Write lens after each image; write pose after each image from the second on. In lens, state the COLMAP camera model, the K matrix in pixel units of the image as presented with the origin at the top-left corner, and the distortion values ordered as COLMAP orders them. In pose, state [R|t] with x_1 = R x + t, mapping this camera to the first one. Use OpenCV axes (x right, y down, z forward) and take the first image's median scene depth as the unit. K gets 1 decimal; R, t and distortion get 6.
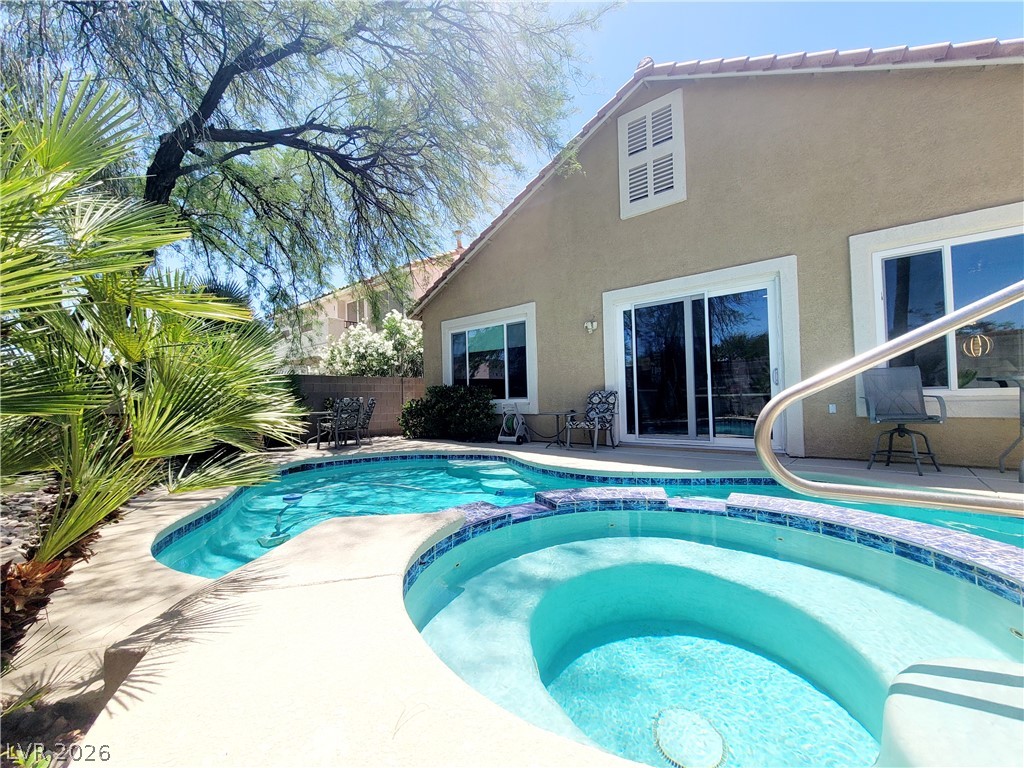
lens RADIAL K [[411.4, 0, 511.3], [0, 411.4, 393.4], [0, 0, 1]] dist [0.002304, -0.000129]
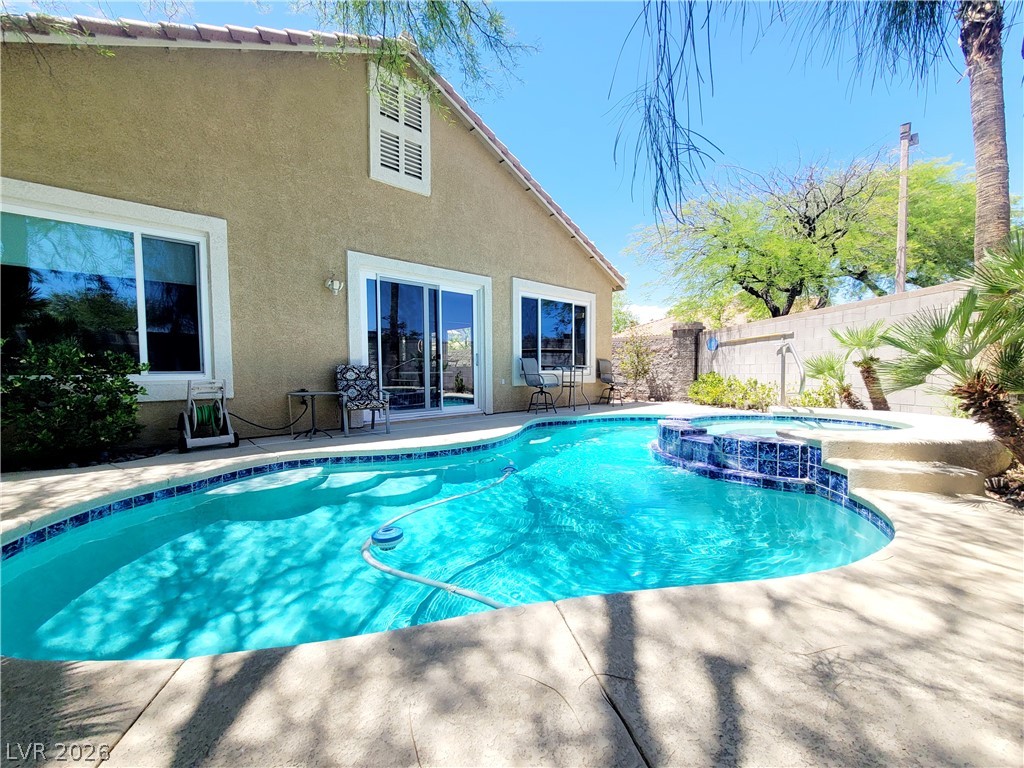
lens RADIAL K [[415.4, 0, 512.6], [0, 415.4, 390.8], [0, 0, 1]] dist [-0.006698, -0.000453]
pose [[0.136385, -0.028482, 0.990246, -0.612489], [-0.007417, 0.999529, 0.029770, 0.020291], [-0.990628, -0.011405, 0.136109, 0.558013]]
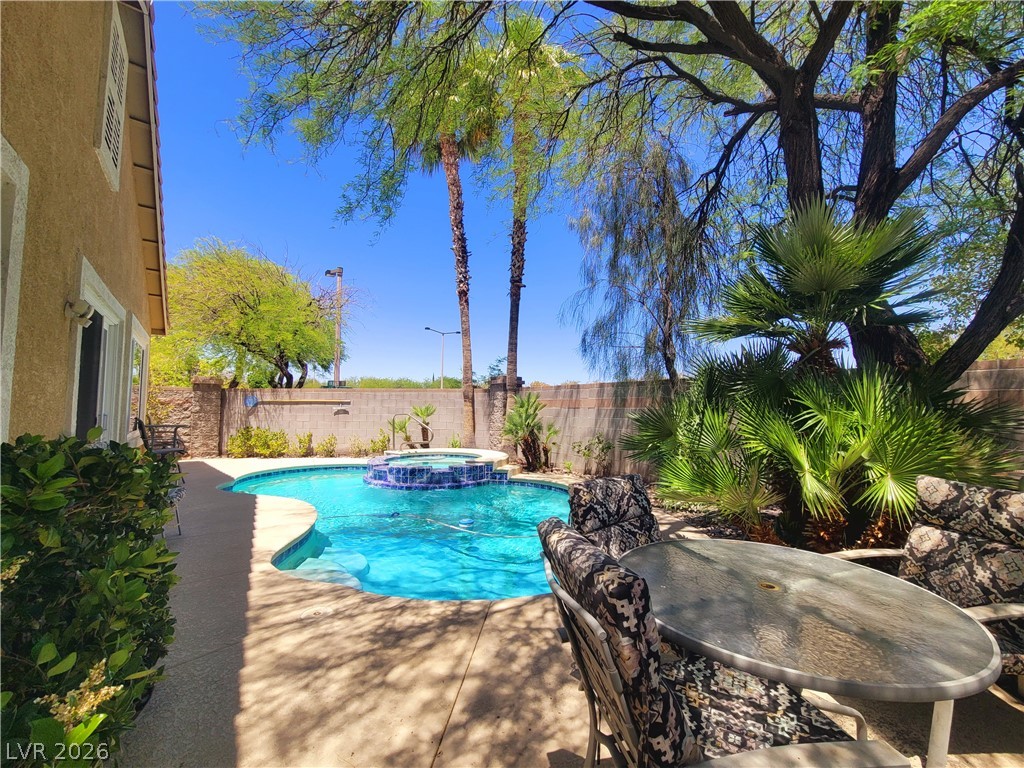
lens RADIAL K [[415.4, 0, 512.6], [0, 415.4, 390.8], [0, 0, 1]] dist [-0.006698, -0.000453]
pose [[-0.970861, 0.023933, 0.238443, -0.440428], [0.008062, 0.997699, -0.067312, -0.031759], [-0.239506, -0.063429, -0.968821, 1.410171]]
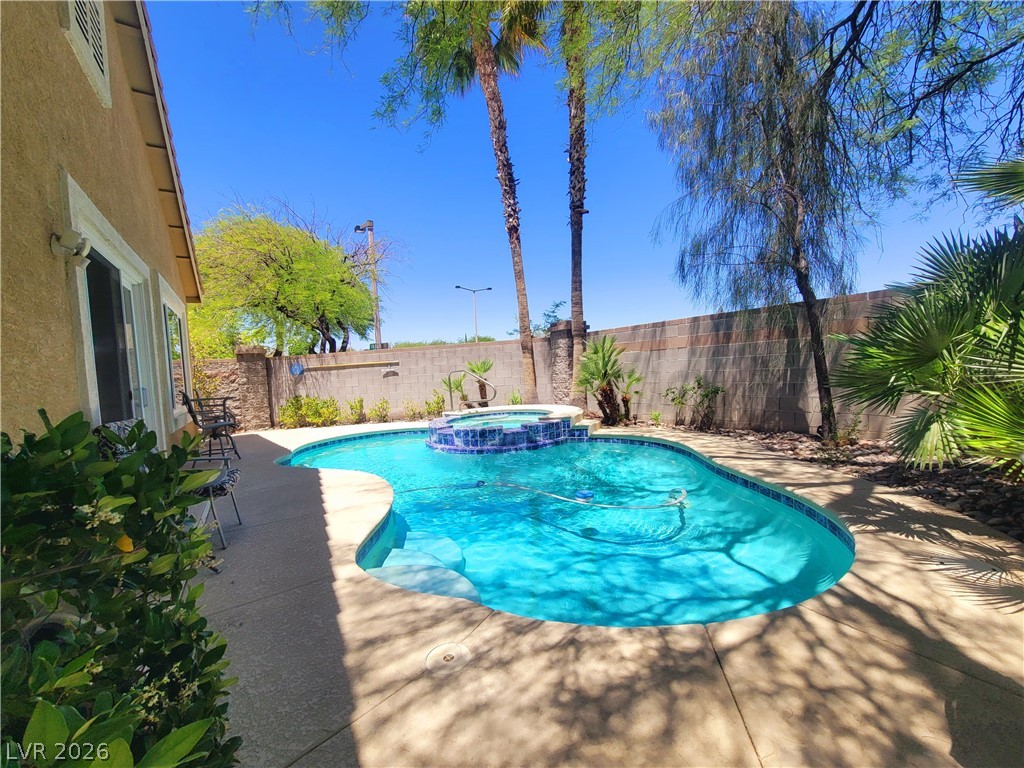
lens RADIAL K [[415.4, 0, 512.6], [0, 415.4, 390.8], [0, 0, 1]] dist [-0.006698, -0.000453]
pose [[-0.946247, 0.058019, 0.318198, -0.298340], [0.072081, 0.996866, 0.032587, -0.019645], [-0.315311, 0.053772, -0.947464, 1.288934]]
